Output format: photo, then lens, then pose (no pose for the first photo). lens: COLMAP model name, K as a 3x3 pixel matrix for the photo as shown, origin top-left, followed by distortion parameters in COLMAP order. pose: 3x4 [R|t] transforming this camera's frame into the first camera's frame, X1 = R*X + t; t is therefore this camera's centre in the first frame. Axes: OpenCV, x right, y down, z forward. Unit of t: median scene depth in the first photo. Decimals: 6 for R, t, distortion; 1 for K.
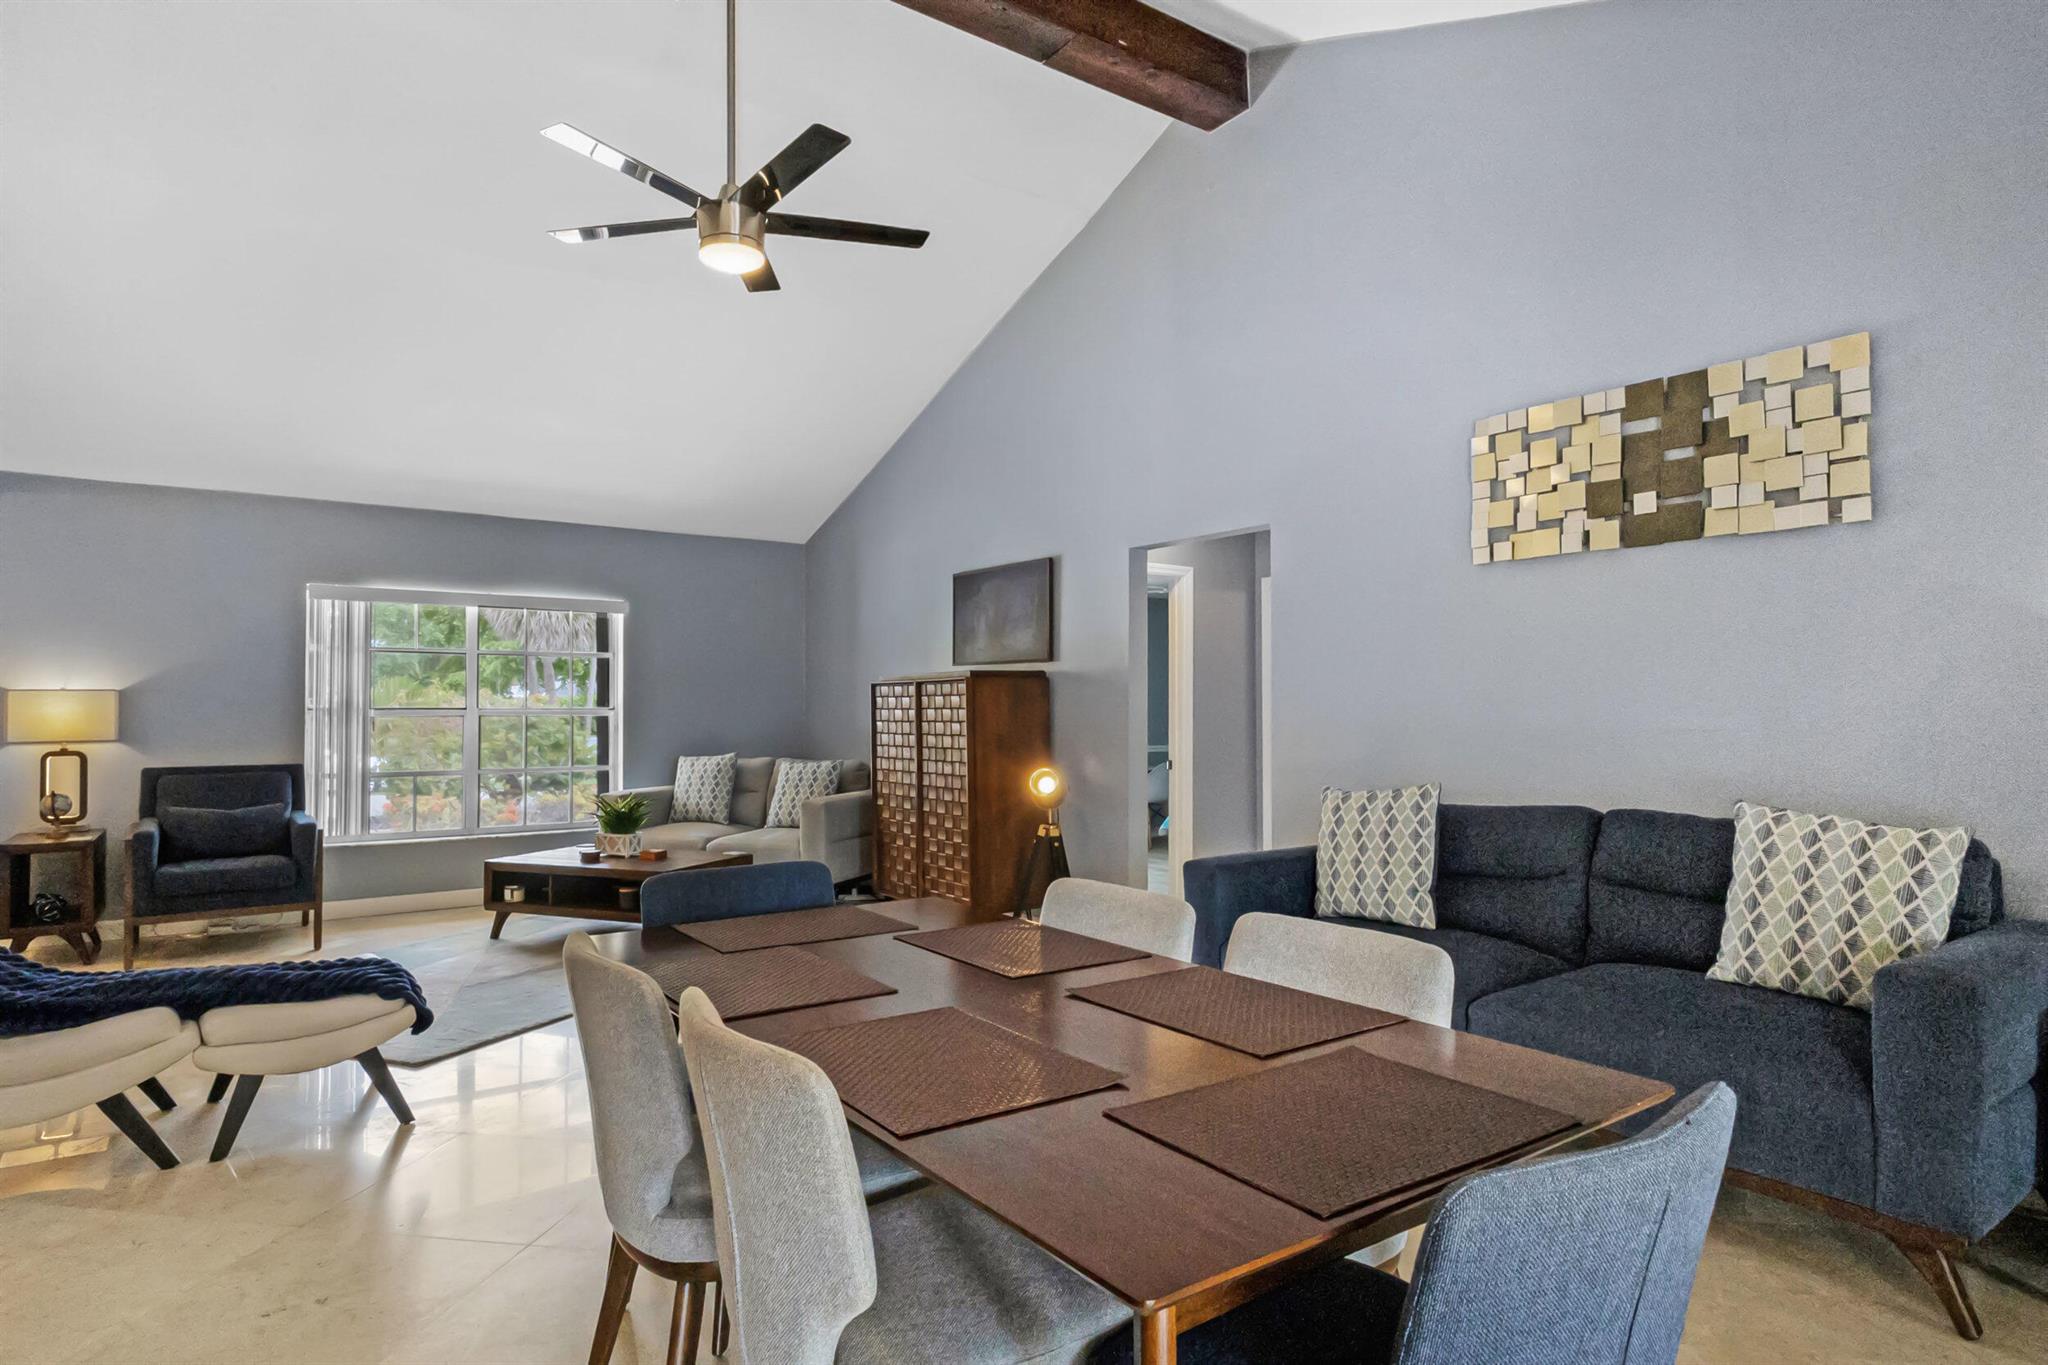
lens RADIAL K [[1120.3, 0, 994.8], [0, 1120.3, 678.6], [0, 0, 1]] dist [0.059301, -0.036441]
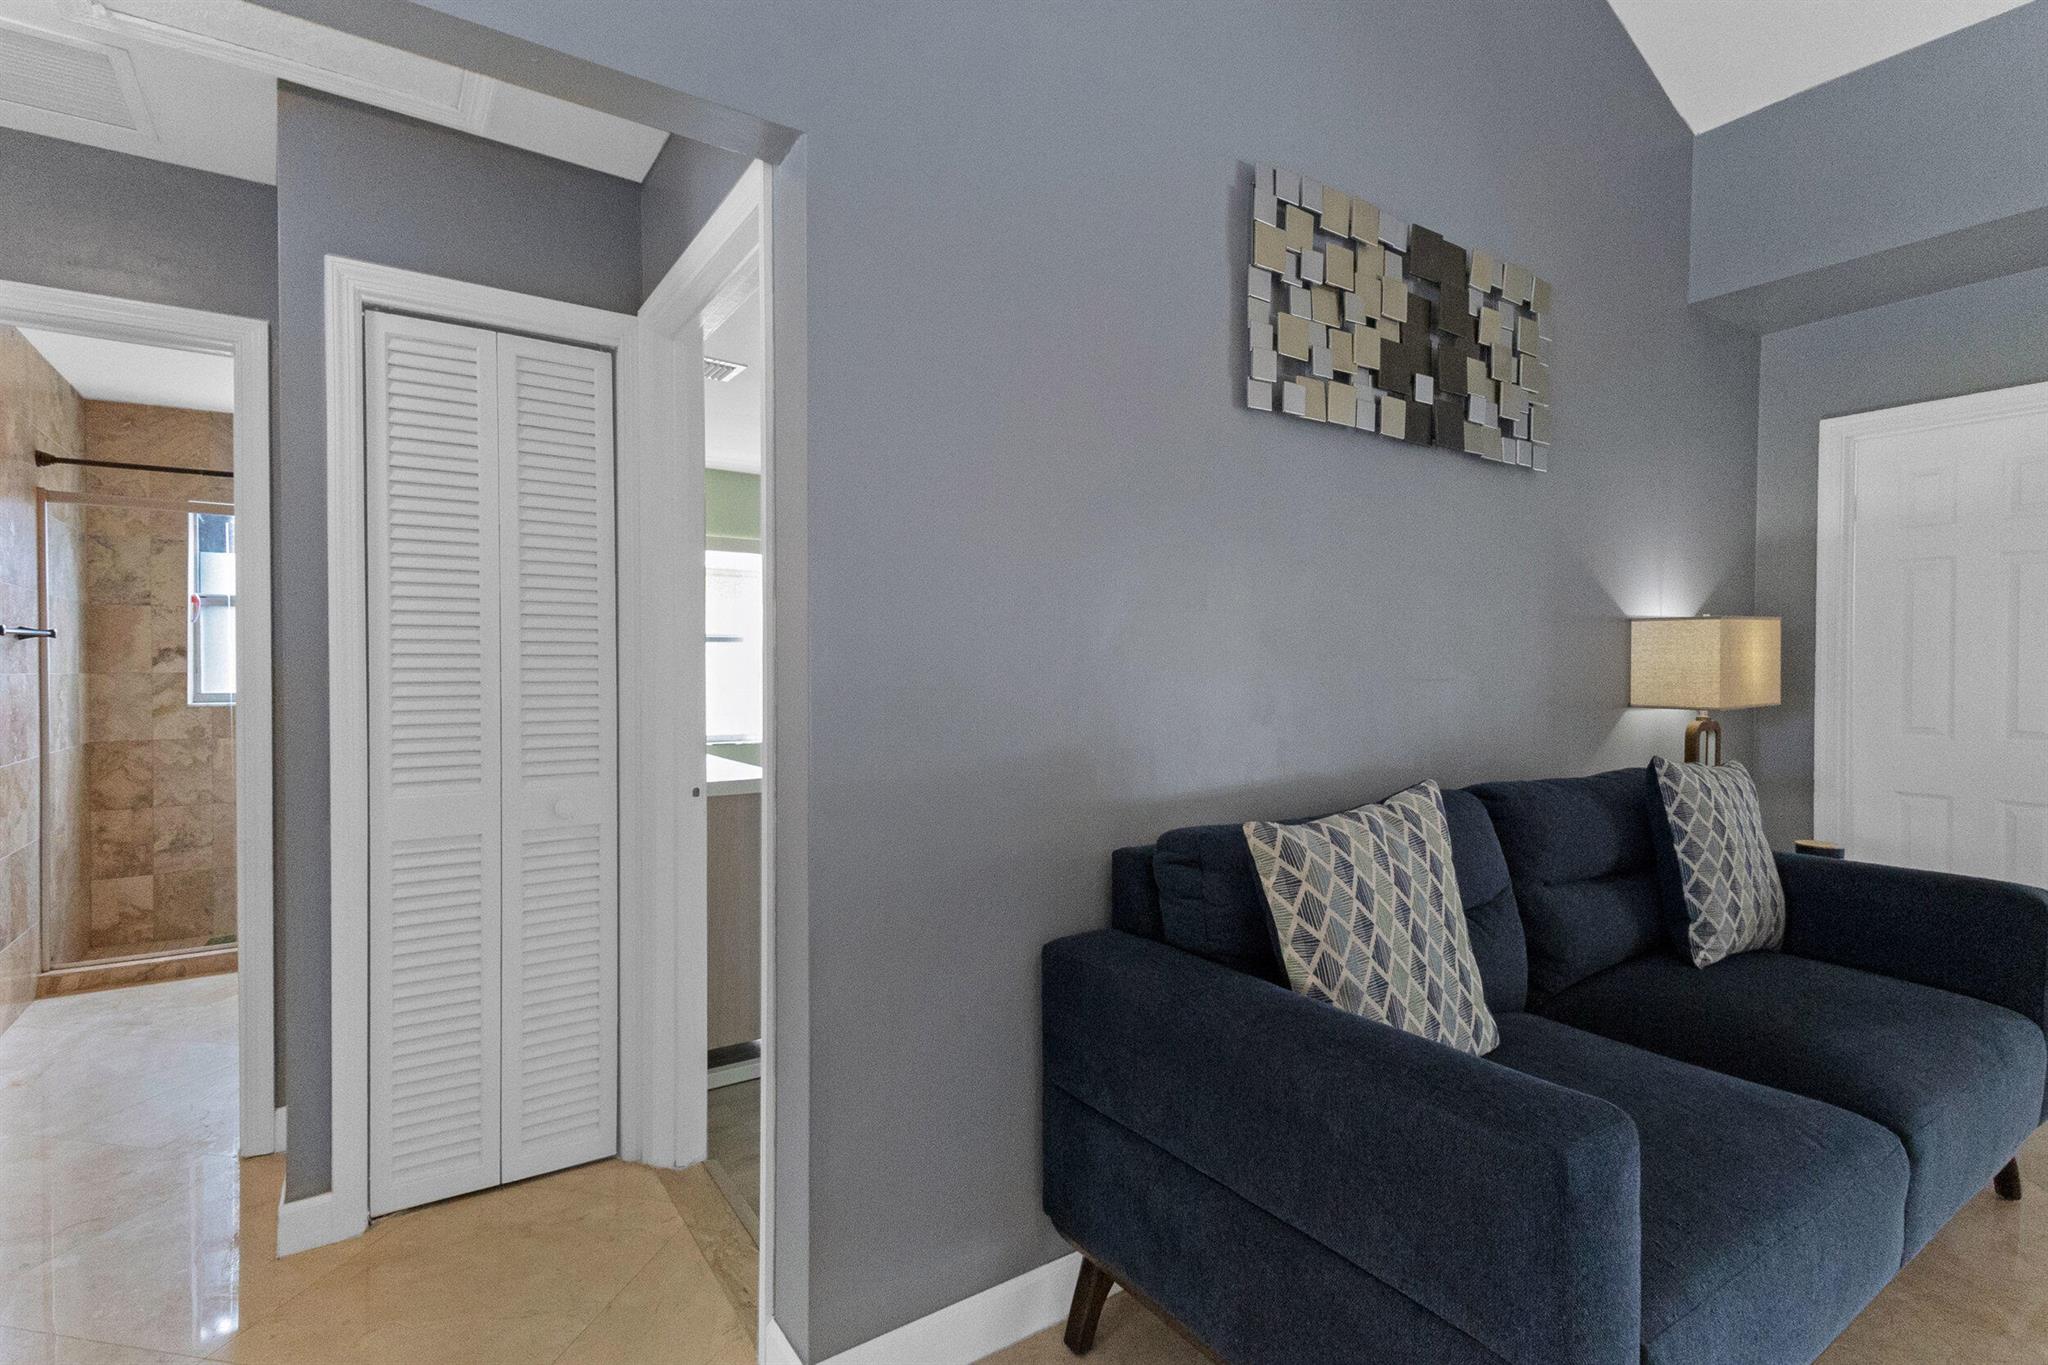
lens RADIAL K [[954.1, 0, 1019.6], [0, 954.1, 685.9], [0, 0, 1]] dist [0.003213, 0.000013]
pose [[0.035630, -0.004806, 0.999354, -0.049981], [-0.023938, 0.999697, 0.005662, 0.028689], [-0.999078, -0.024124, 0.035504, 0.725148]]
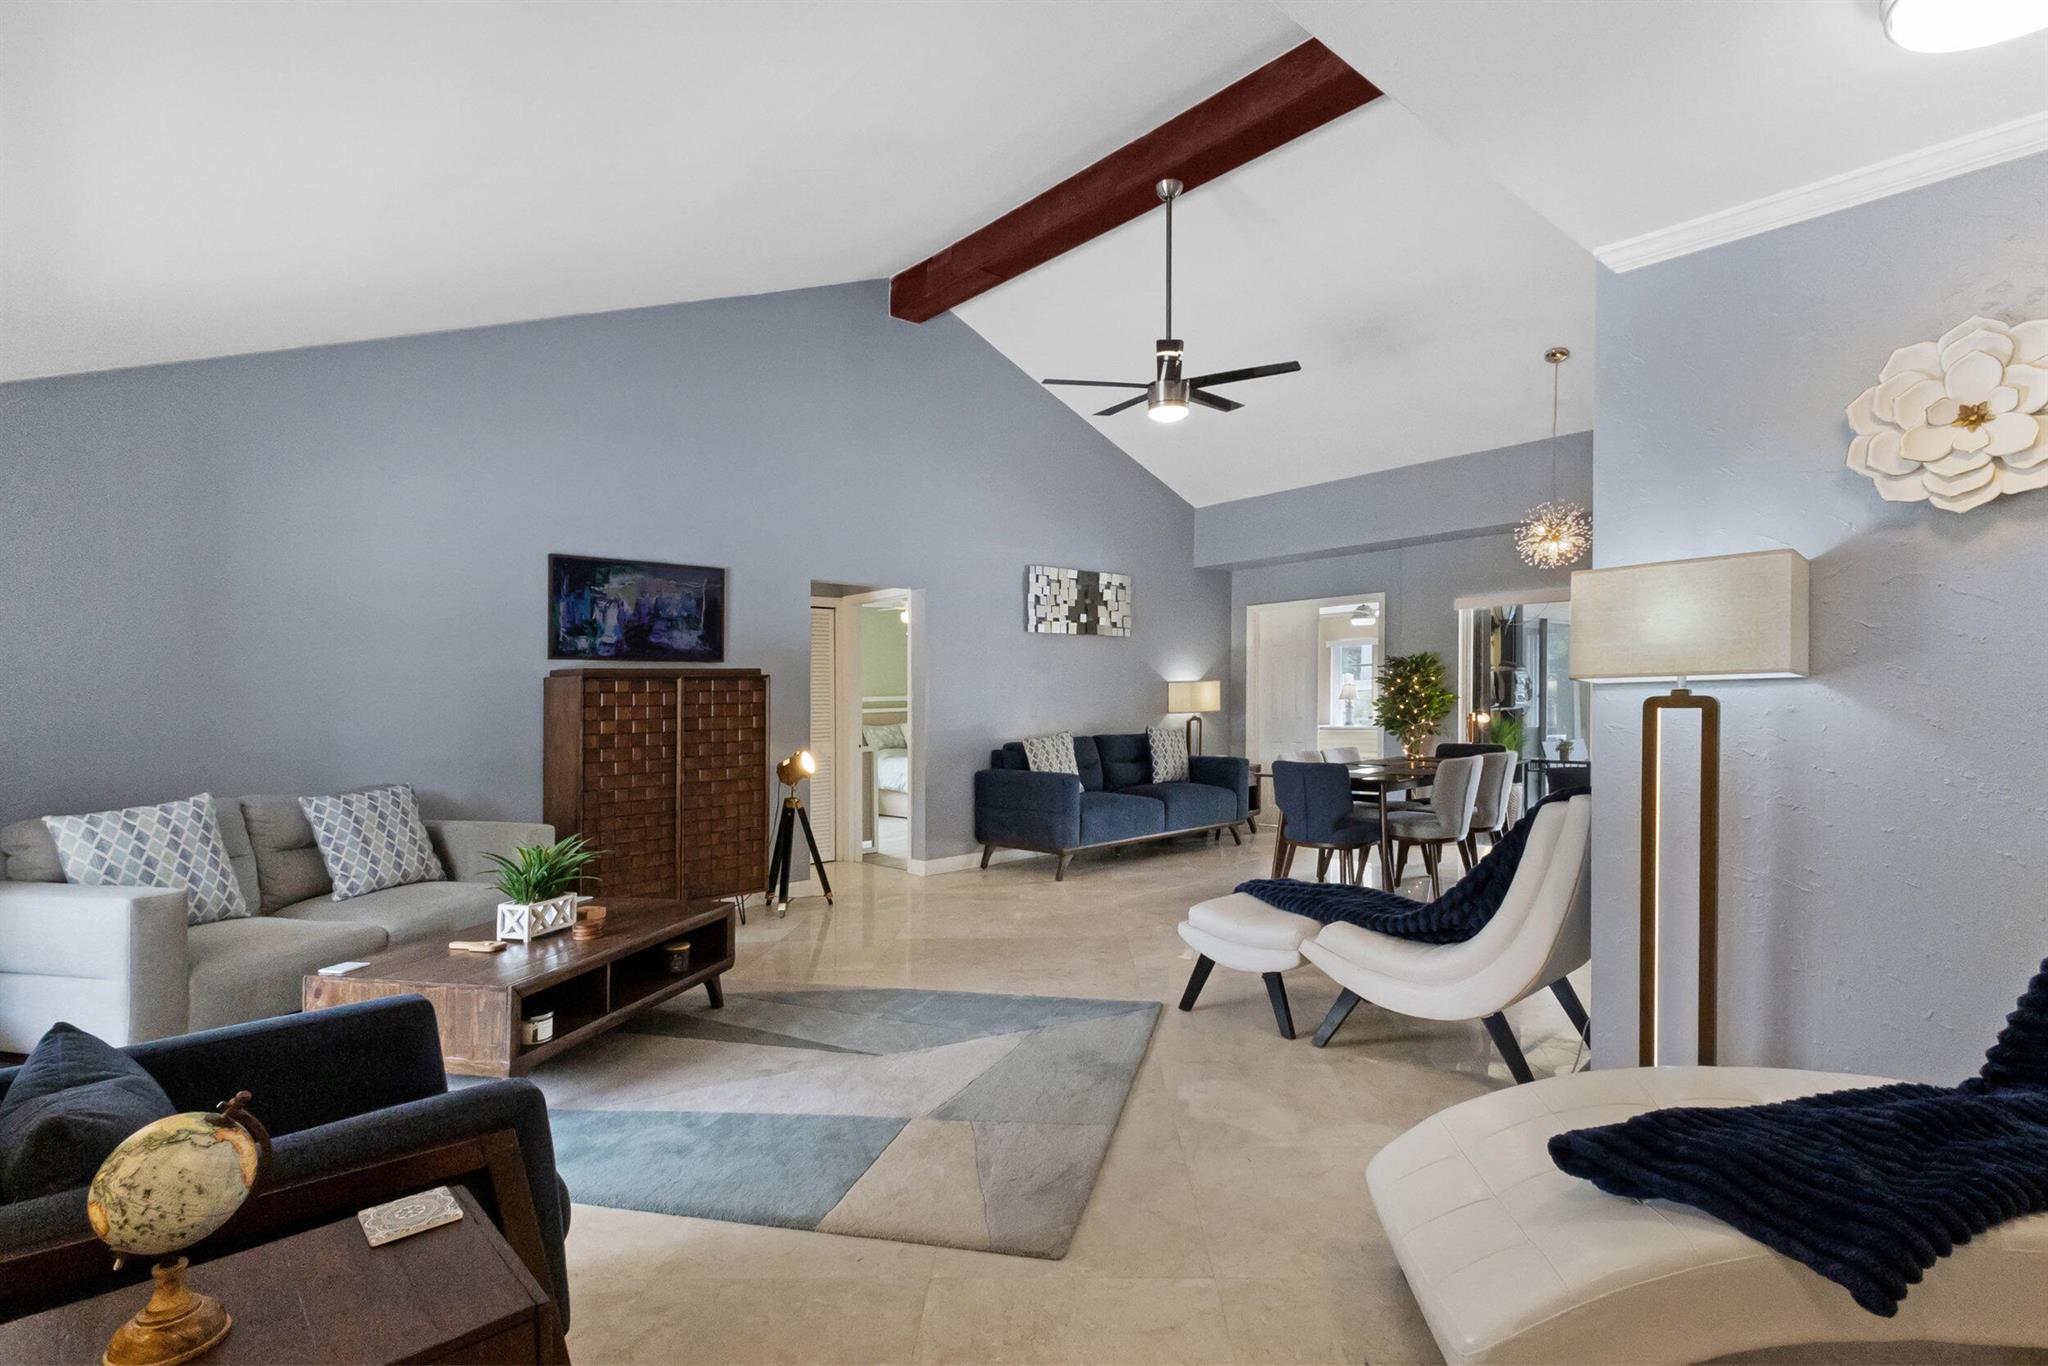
lens RADIAL K [[985.1, 0, 1035.1], [0, 985.1, 693.7], [0, 0, 1]] dist [0.030911, -0.000191]
pose [[-0.116244, -0.007909, 0.993189, -0.963426], [-0.020265, 0.999779, 0.005590, 0.004779], [-0.993014, -0.019478, -0.116378, 0.796494]]
